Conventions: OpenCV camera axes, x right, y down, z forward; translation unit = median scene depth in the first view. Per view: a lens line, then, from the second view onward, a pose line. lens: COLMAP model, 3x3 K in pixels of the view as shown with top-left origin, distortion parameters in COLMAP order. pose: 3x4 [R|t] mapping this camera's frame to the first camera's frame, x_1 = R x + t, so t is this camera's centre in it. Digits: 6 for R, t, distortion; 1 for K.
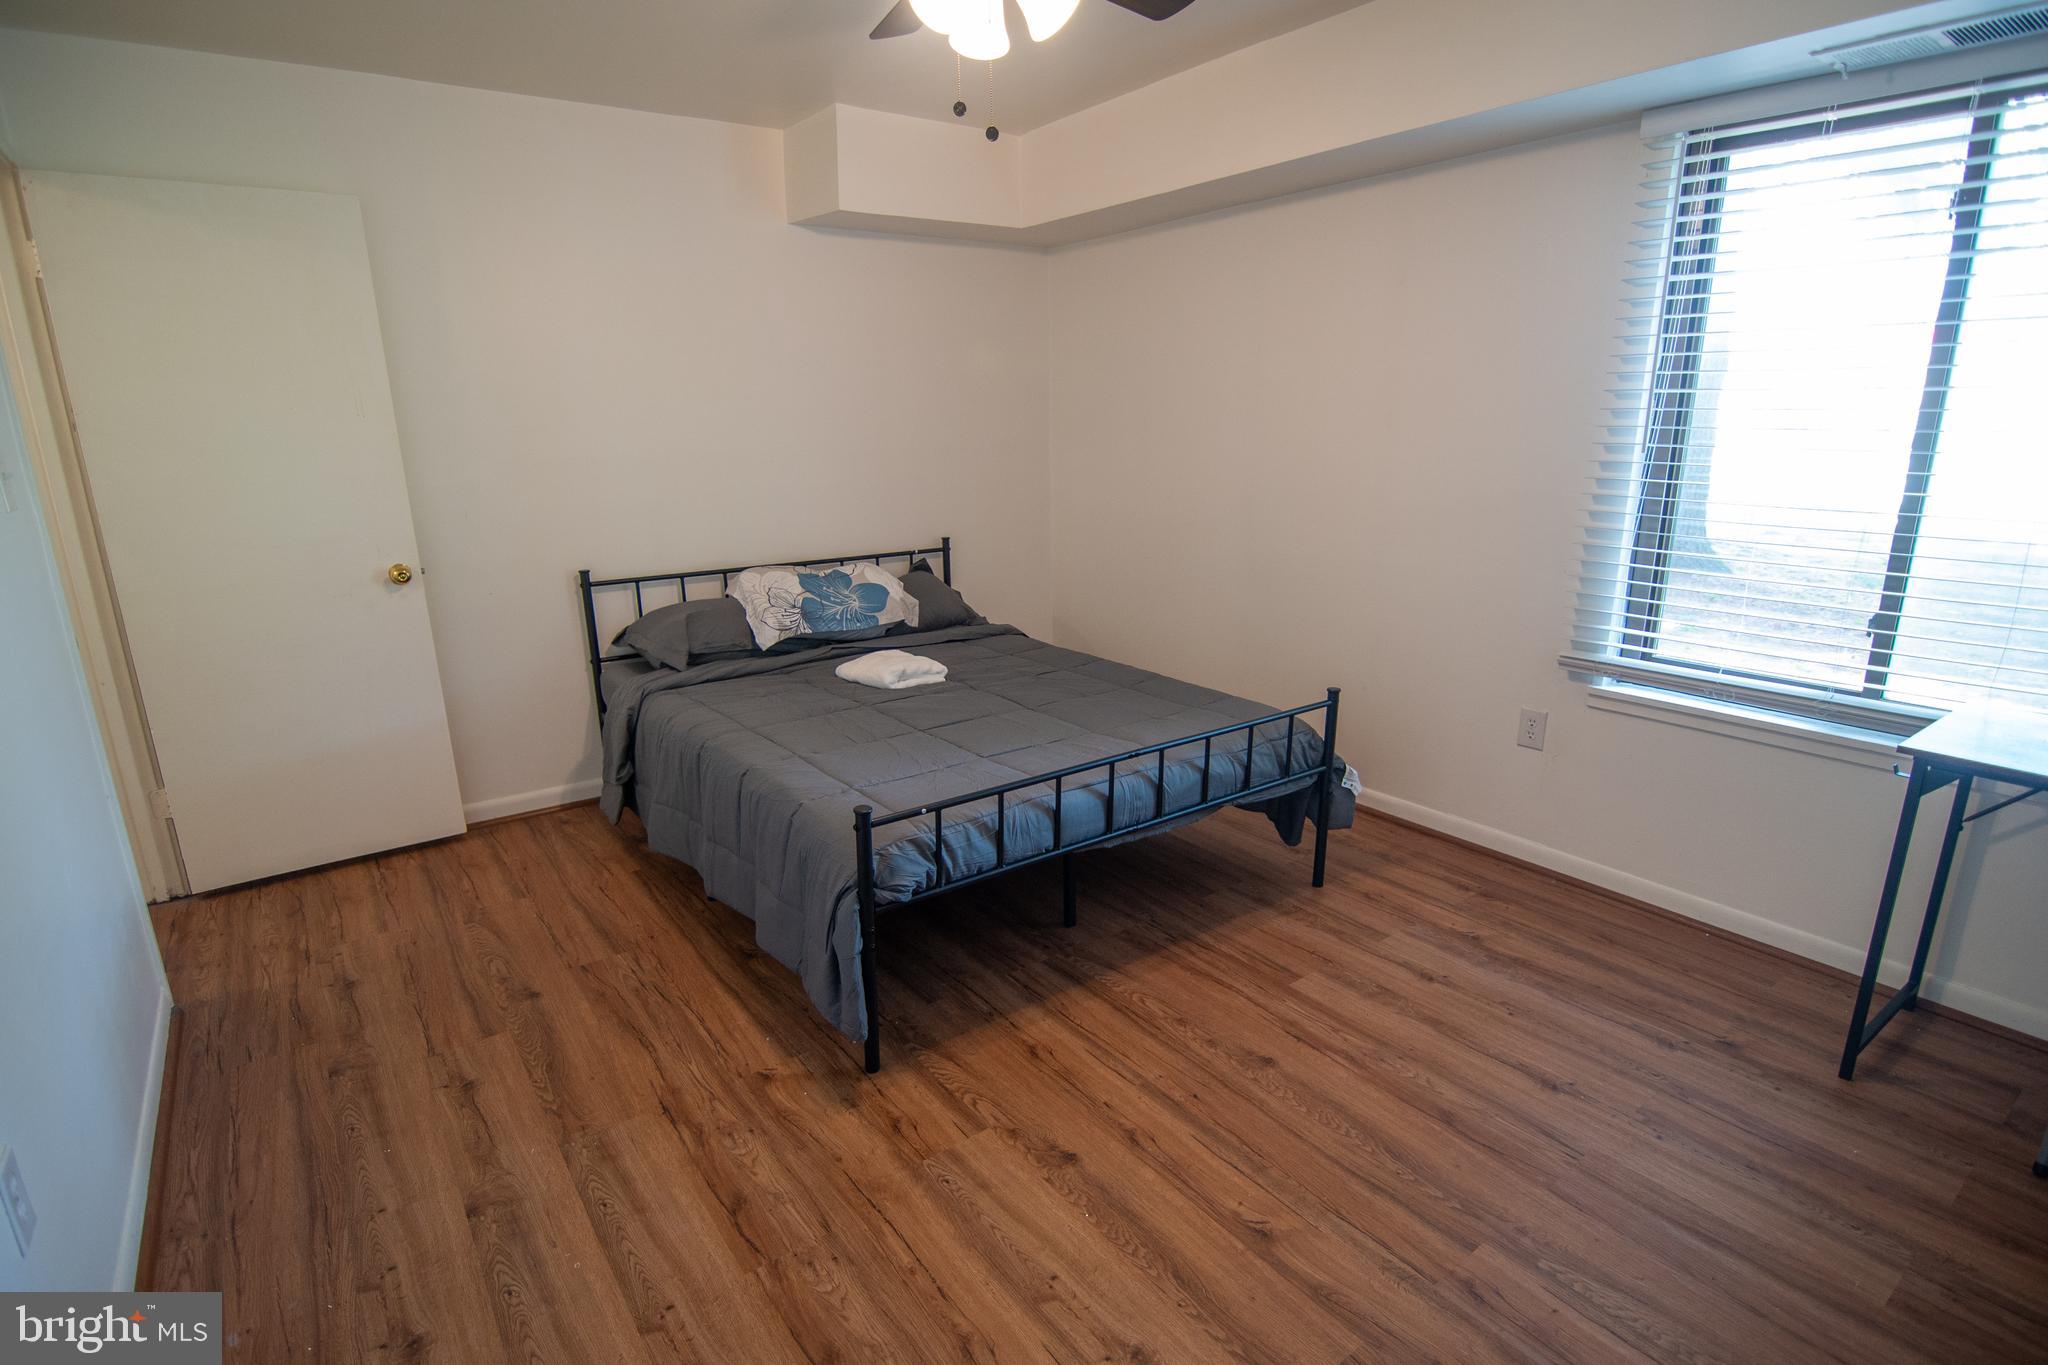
lens RADIAL K [[1034.5, 0, 1023.5], [0, 1034.5, 700.6], [0, 0, 1]] dist [-0.004338, -0.000797]
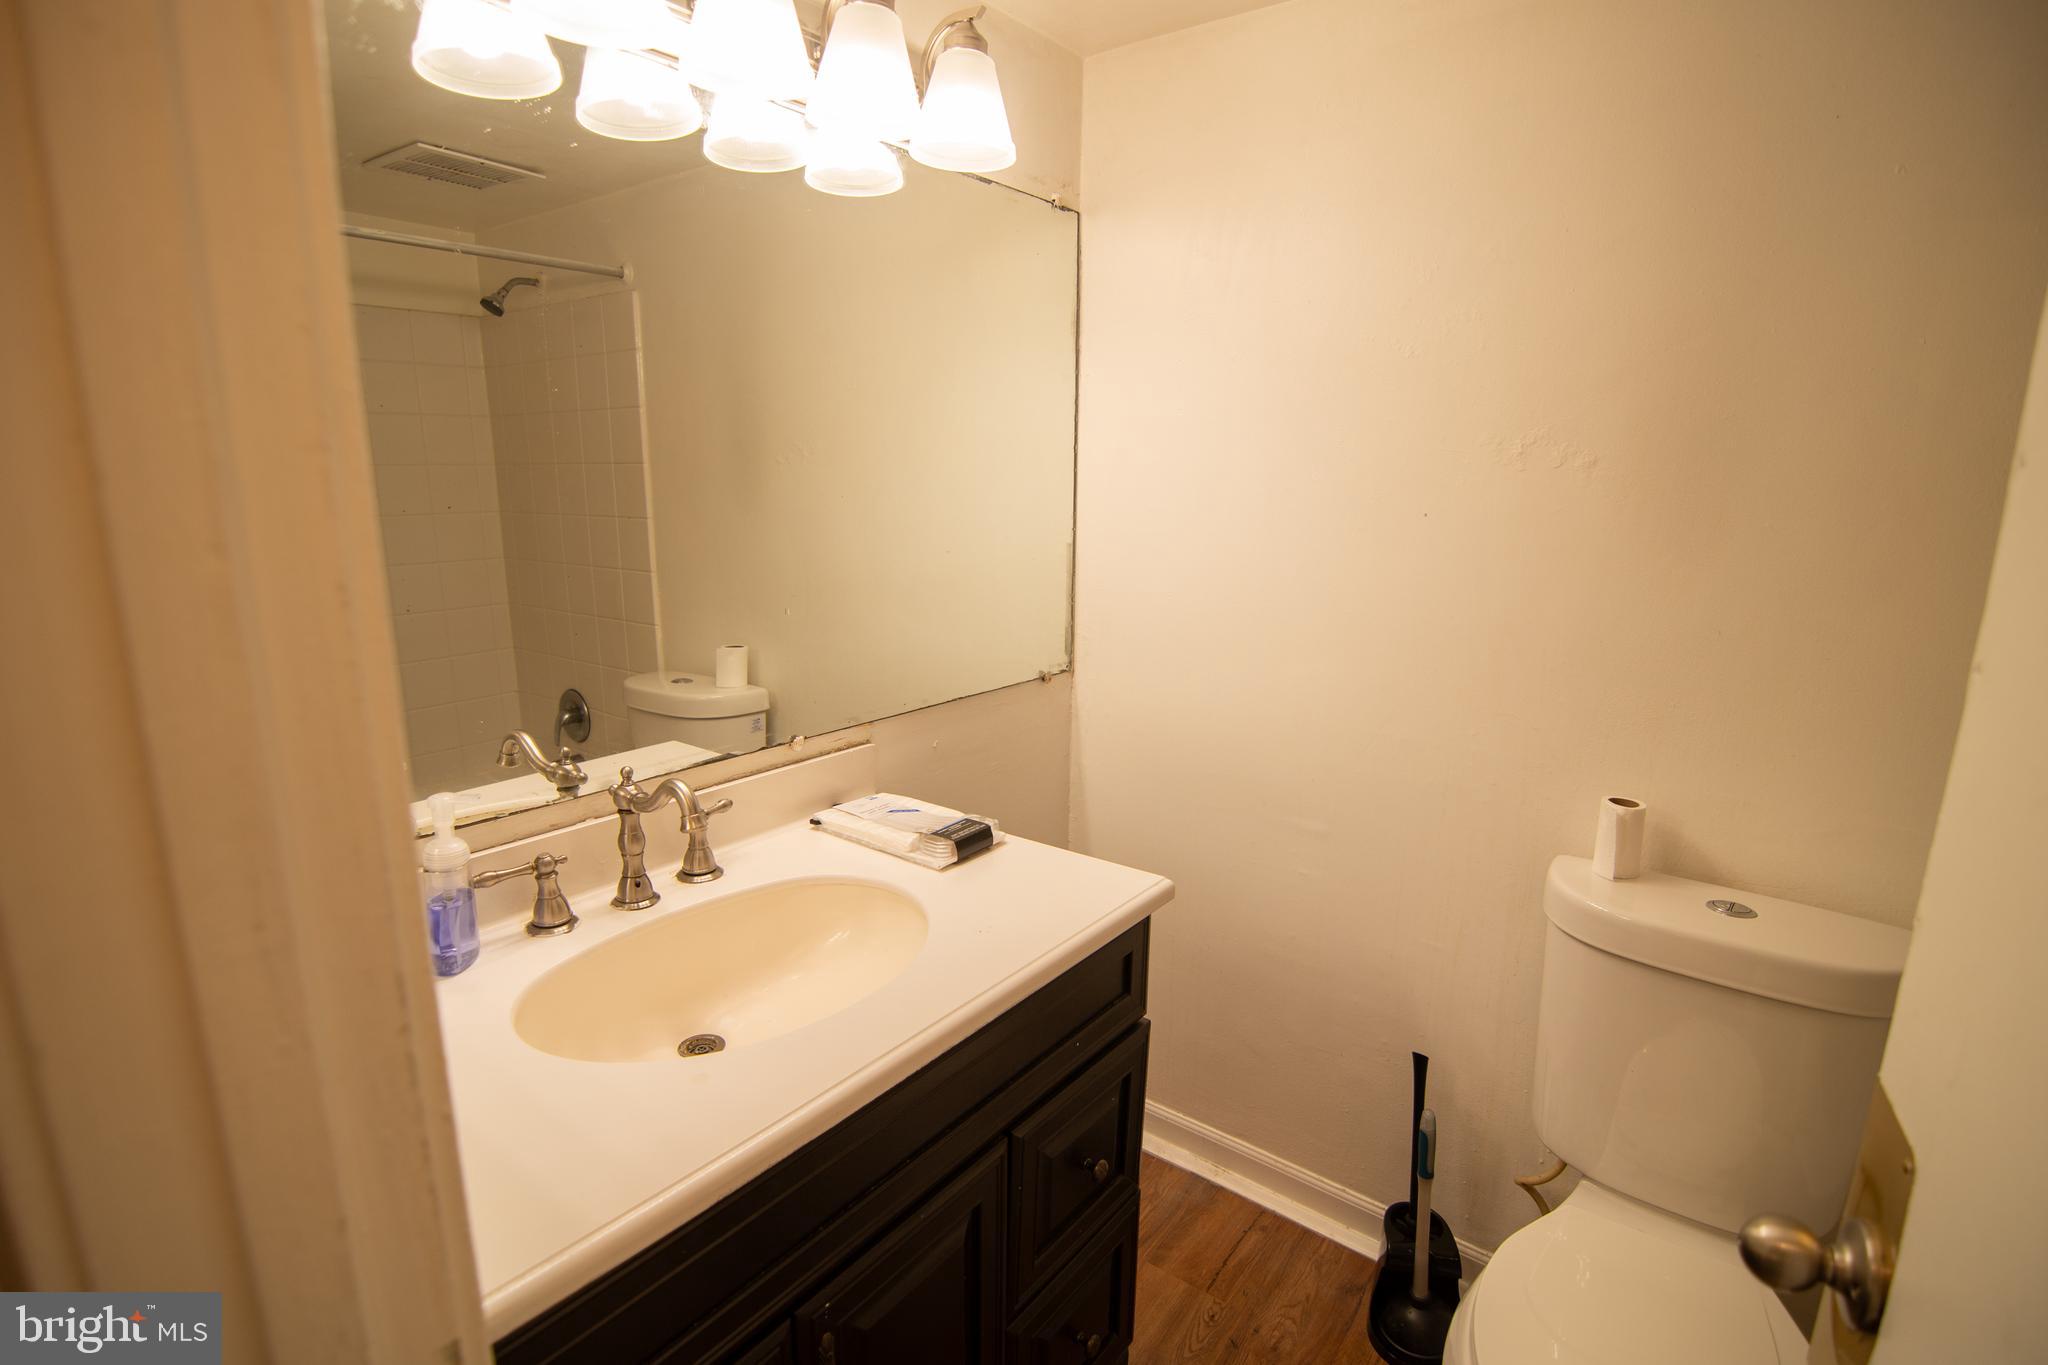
lens RADIAL K [[987.7, 0, 1024.0], [0, 987.7, 682.5], [0, 0, 1]] dist [-0.000960, -0.010019]
pose [[-0.299481, -0.200446, 0.932809, -0.896223], [0.243499, 0.929249, 0.277857, -0.379271], [-0.922507, 0.310350, -0.229484, 1.245490]]
